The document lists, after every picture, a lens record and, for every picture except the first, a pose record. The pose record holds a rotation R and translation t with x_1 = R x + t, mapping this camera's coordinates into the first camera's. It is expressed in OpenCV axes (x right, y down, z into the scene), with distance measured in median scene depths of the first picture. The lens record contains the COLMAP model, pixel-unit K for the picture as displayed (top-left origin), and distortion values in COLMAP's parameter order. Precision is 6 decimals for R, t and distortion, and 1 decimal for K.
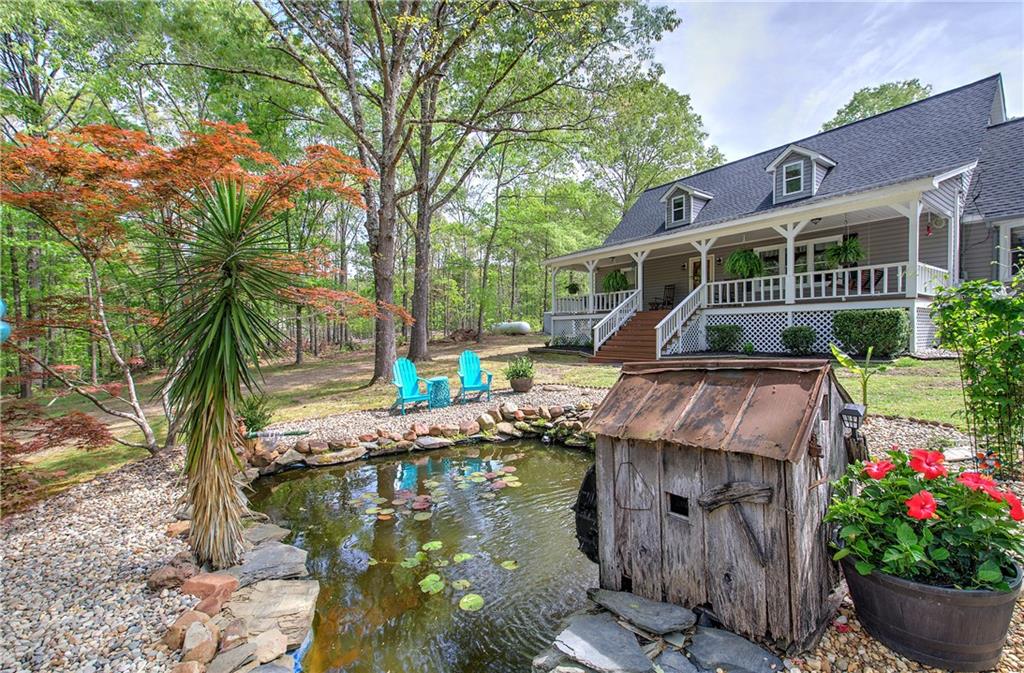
lens RADIAL K [[434.7, 0, 516.4], [0, 434.7, 338.4], [0, 0, 1]] dist [-0.012249, 0.002206]
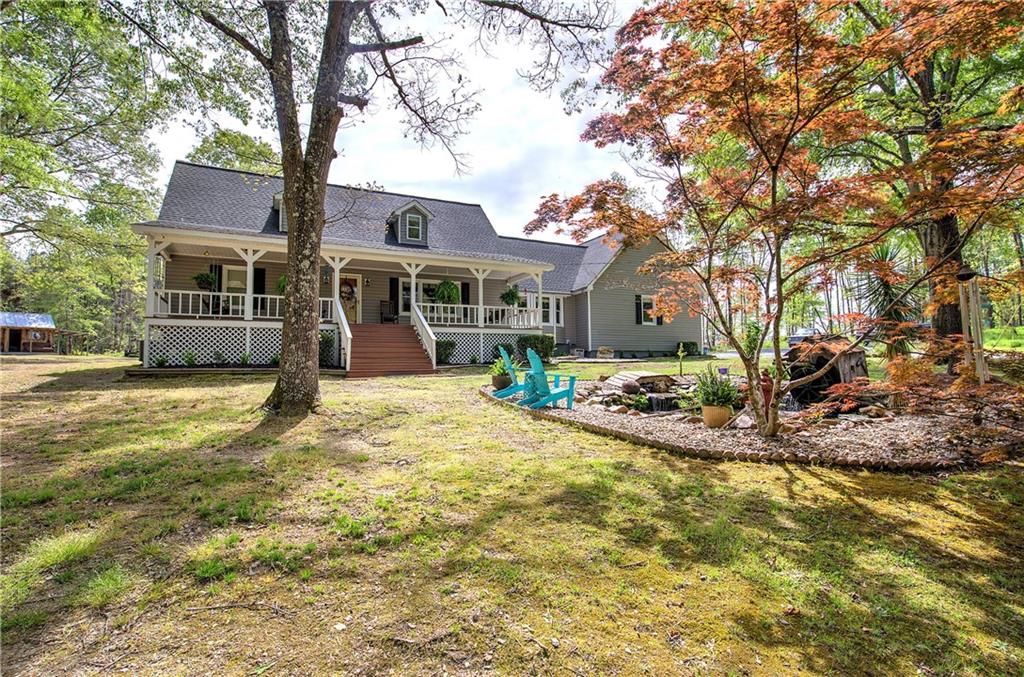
lens RADIAL K [[511.4, 0, 515.9], [0, 511.4, 335.5], [0, 0, 1]] dist [0.001498, -0.000353]
pose [[0.154885, 0.071335, 0.985354, -0.944291], [0.025005, 0.996787, -0.076093, 0.072838], [-0.987616, 0.036425, 0.152604, 0.642032]]
